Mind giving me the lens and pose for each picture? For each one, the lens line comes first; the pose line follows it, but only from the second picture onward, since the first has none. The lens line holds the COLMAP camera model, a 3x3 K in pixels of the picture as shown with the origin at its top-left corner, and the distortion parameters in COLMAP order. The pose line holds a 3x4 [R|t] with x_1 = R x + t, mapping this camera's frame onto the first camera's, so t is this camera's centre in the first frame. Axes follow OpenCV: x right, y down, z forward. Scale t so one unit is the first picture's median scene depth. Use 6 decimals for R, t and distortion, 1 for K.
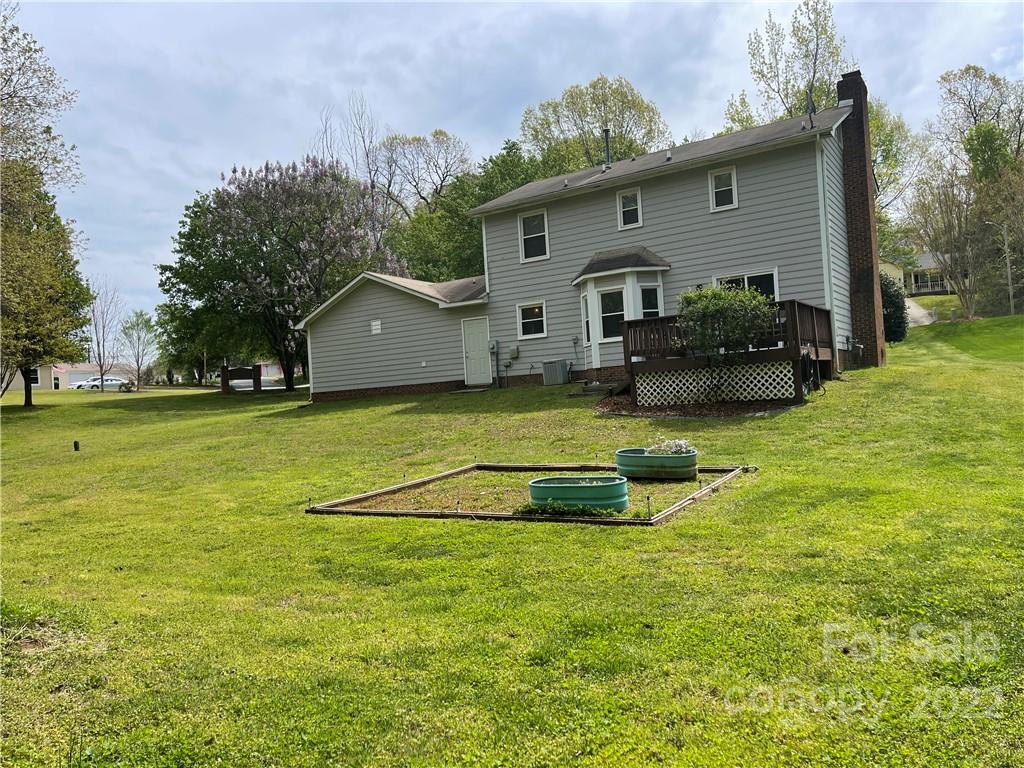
lens RADIAL K [[751.9, 0, 512.0], [0, 751.9, 384.0], [0, 0, 1]] dist [0.070941, -0.112202]
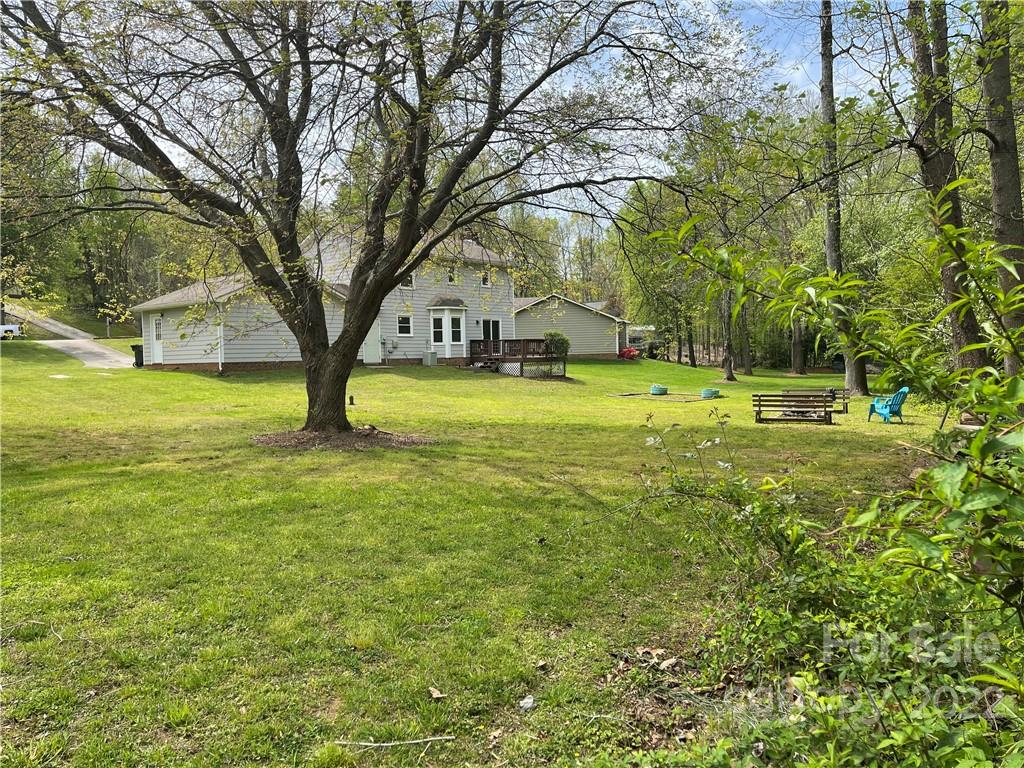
lens RADIAL K [[751.9, 0, 512.0], [0, 751.9, 384.0], [0, 0, 1]] dist [0.070941, -0.112202]
pose [[0.147374, 0.017615, 0.988924, -1.548388], [-0.016117, 0.999751, -0.015407, 0.063690], [-0.988950, -0.013668, 0.147621, 0.525372]]
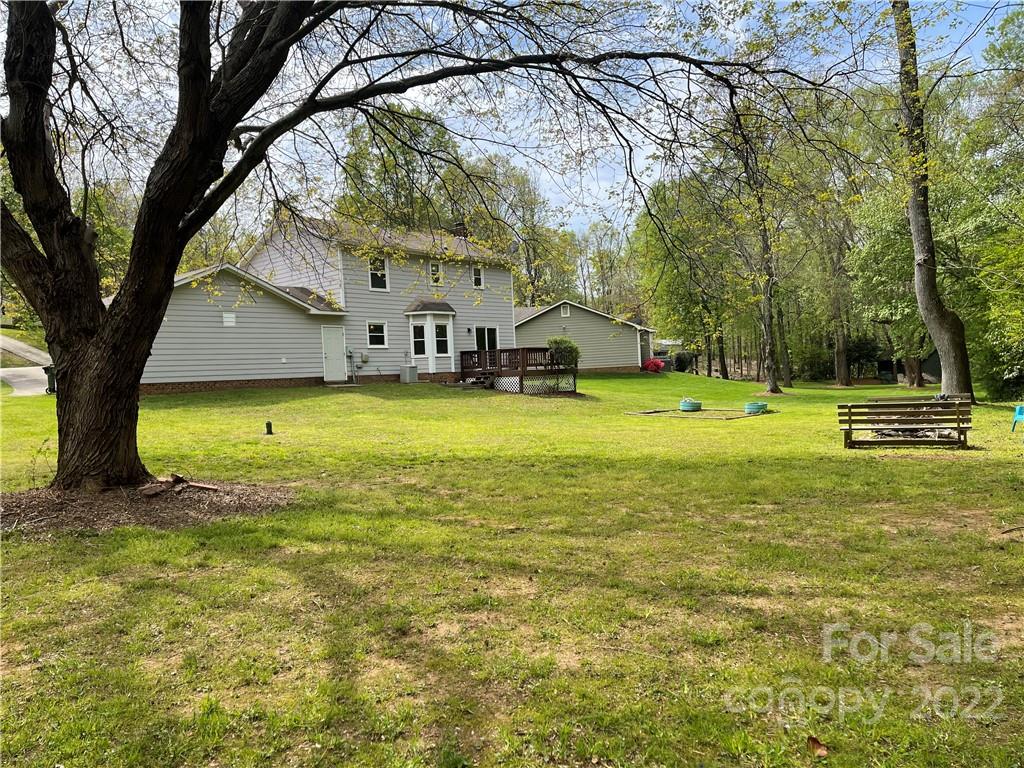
lens RADIAL K [[751.9, 0, 512.0], [0, 751.9, 384.0], [0, 0, 1]] dist [0.070941, -0.112202]
pose [[0.182537, 0.042705, 0.982271, -1.244725], [0.008491, 0.998951, -0.045009, 0.065682], [-0.983162, 0.016556, 0.181983, 0.517945]]
